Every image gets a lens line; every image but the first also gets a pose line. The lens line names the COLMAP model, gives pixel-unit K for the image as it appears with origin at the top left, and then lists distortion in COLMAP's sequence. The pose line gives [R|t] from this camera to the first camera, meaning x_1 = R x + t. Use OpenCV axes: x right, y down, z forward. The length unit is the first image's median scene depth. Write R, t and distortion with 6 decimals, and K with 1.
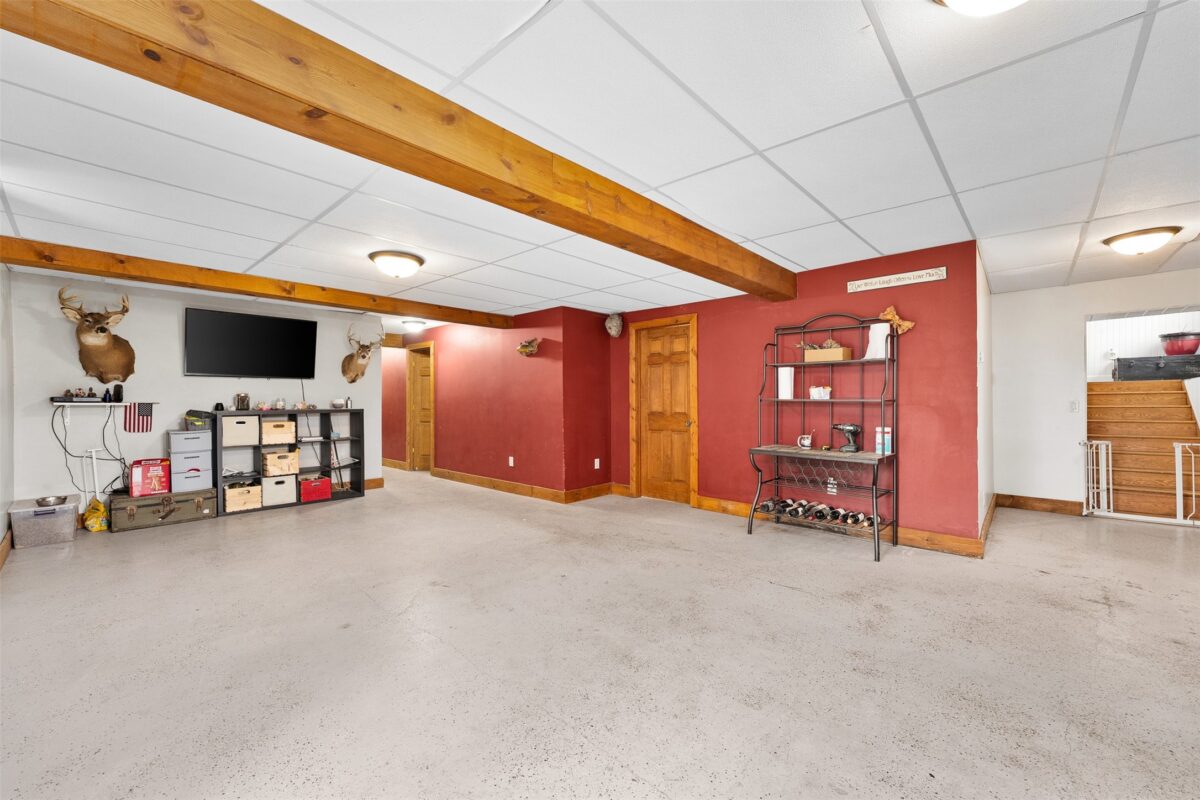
lens RADIAL K [[480.6, 0, 598.7], [0, 480.6, 398.1], [0, 0, 1]] dist [0.001657, 0.000009]
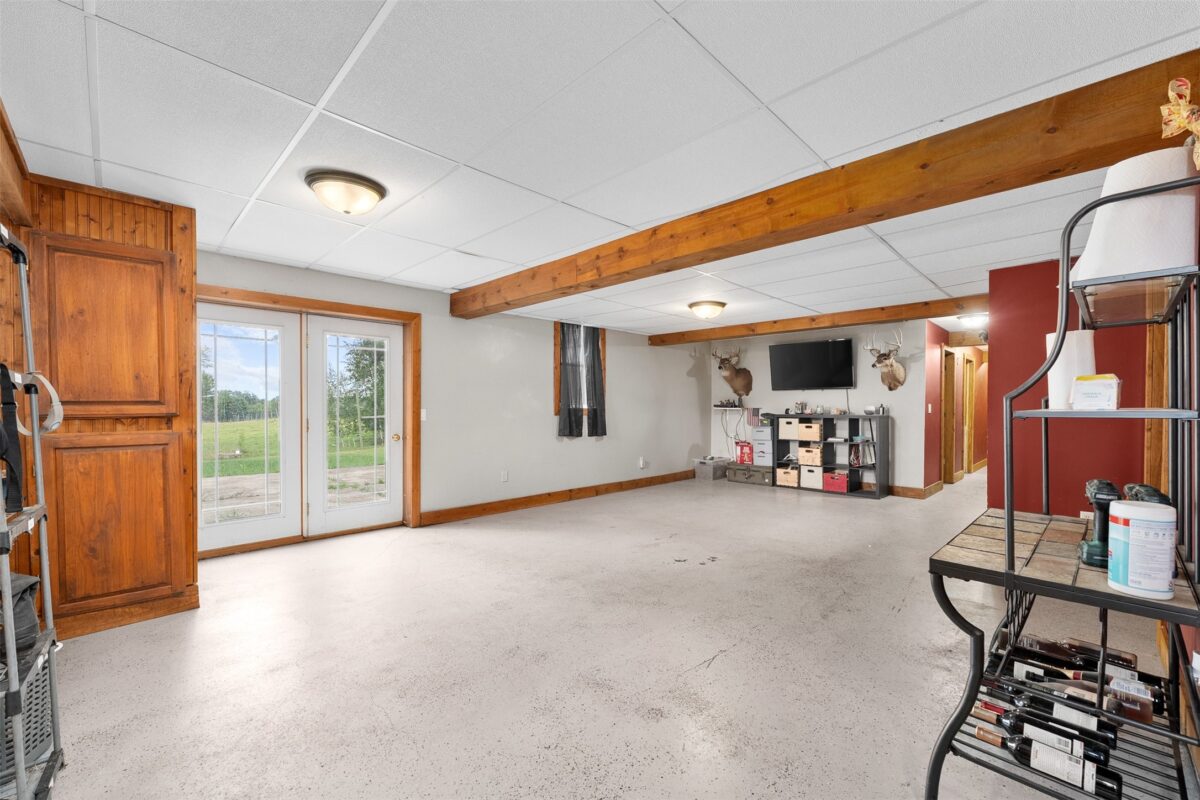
lens RADIAL K [[480.6, 0, 598.3], [0, 480.6, 406.1], [0, 0, 1]] dist [0.001657, 0.000009]
pose [[-0.029739, 0.003237, -0.999552, 0.743706], [0.000329, 0.999995, 0.003229, -0.002121], [0.999558, -0.000233, -0.029740, 0.550391]]
